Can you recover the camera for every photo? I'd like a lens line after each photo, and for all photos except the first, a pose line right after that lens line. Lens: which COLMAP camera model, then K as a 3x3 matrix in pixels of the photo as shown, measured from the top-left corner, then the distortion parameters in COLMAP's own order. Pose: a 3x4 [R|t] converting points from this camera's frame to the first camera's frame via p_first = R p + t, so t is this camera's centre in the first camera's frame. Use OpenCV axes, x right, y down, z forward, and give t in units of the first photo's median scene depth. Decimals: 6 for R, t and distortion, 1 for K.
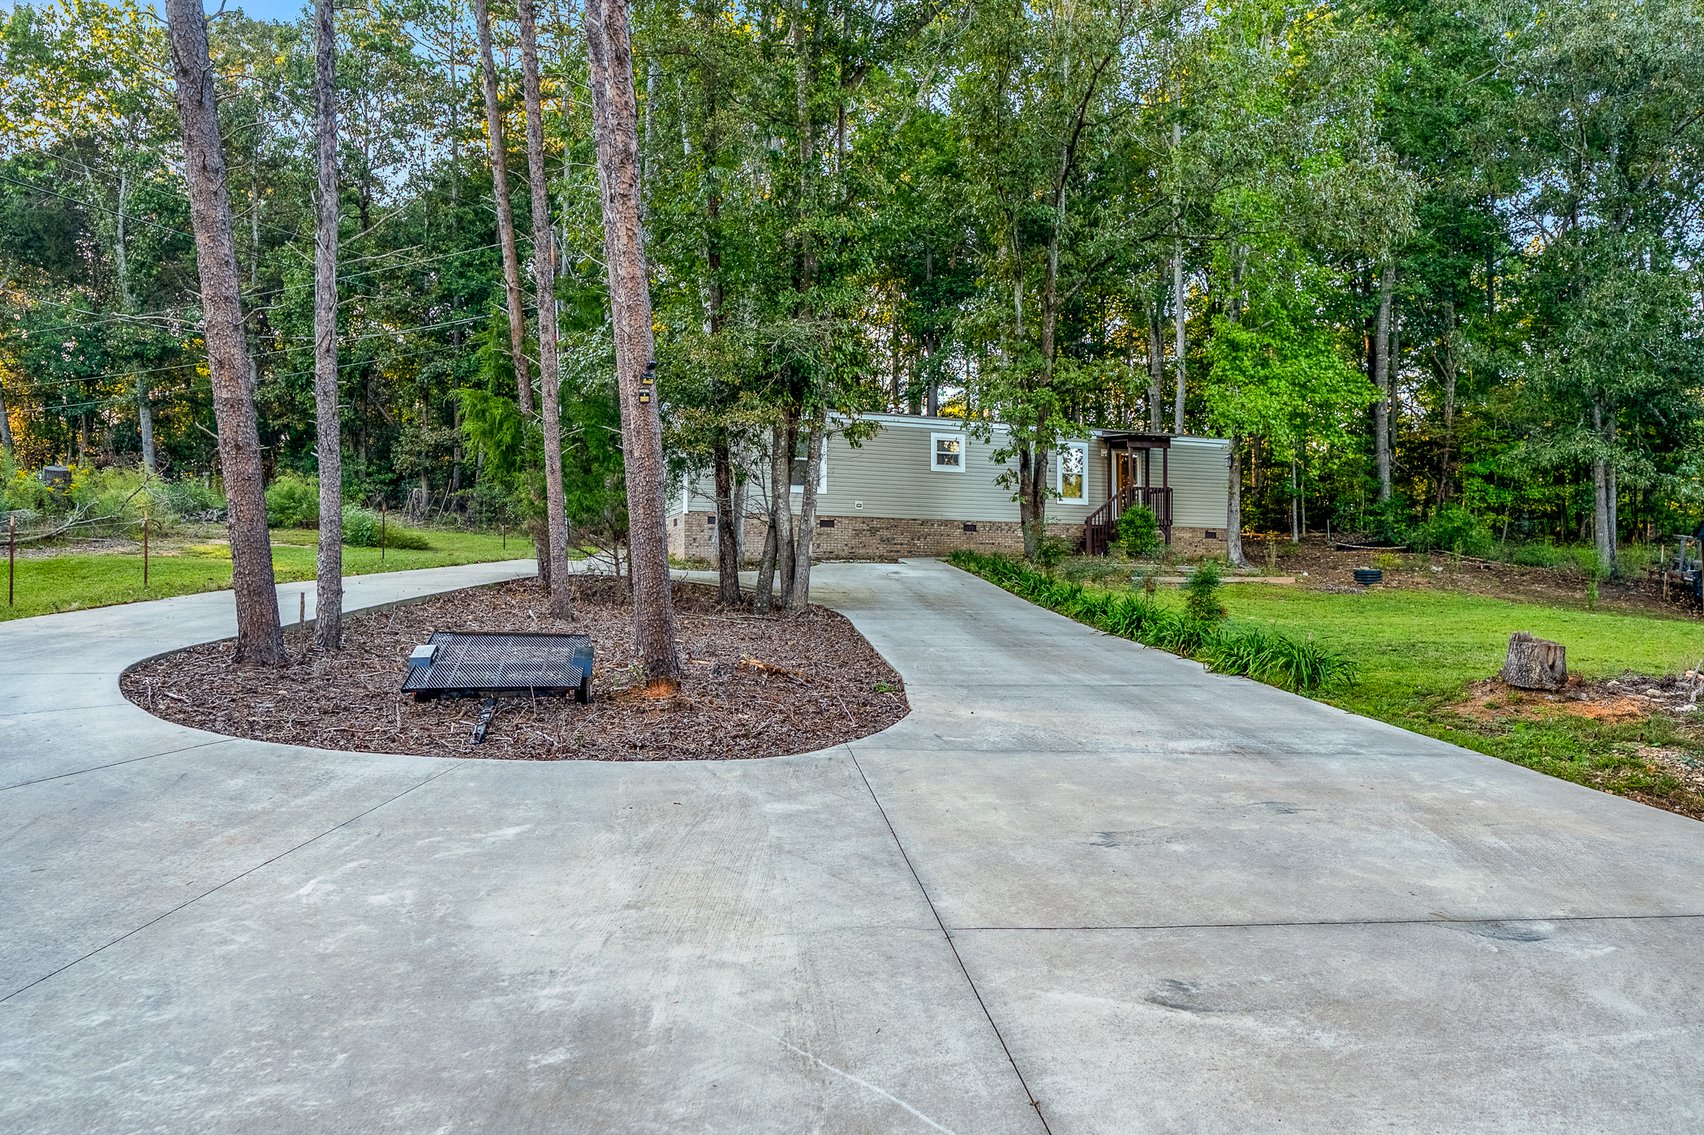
lens RADIAL K [[1093.0, 0, 853.3], [0, 1093.0, 568.2], [0, 0, 1]] dist [-0.003539, -0.000200]
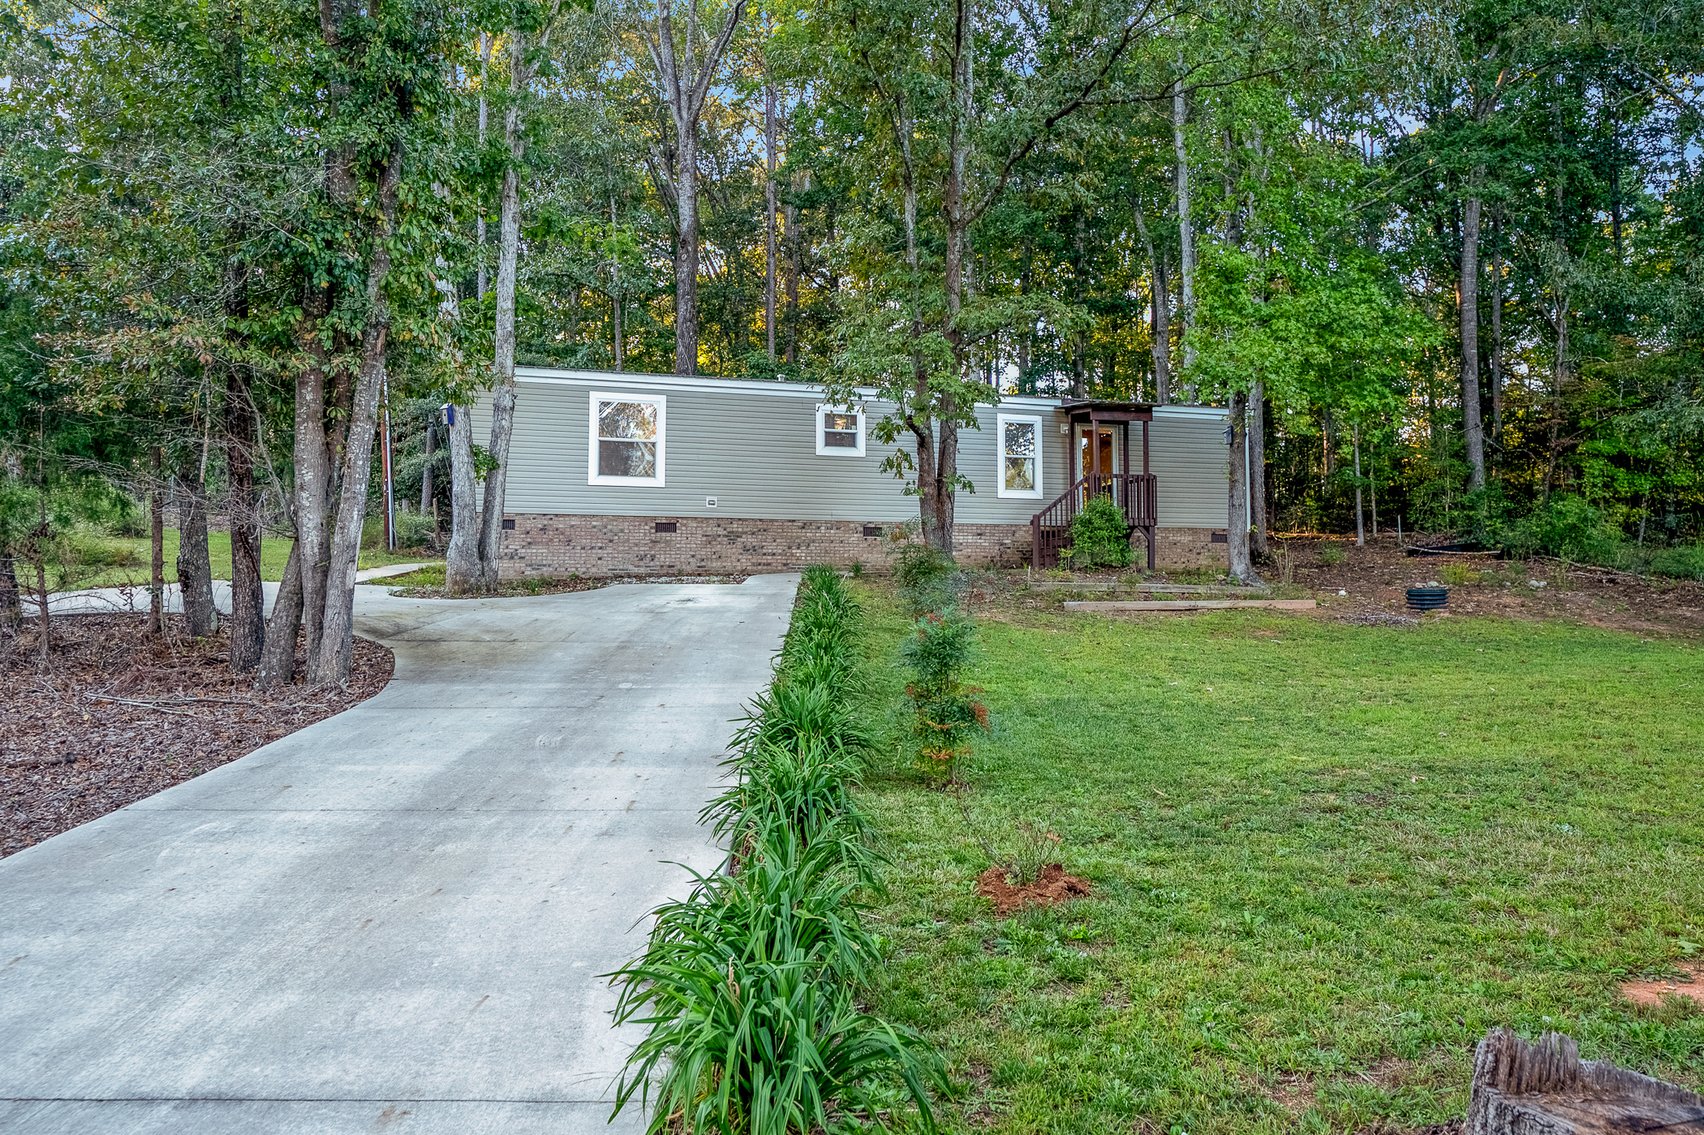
lens RADIAL K [[1157.9, 0, 831.3], [0, 1157.9, 525.2], [0, 0, 1]] dist [-0.000527, -0.002620]
pose [[0.996726, -0.007621, -0.080489, 0.142273], [0.004475, 0.999222, -0.039184, -0.010608], [0.080725, 0.038696, 0.995985, 0.217834]]
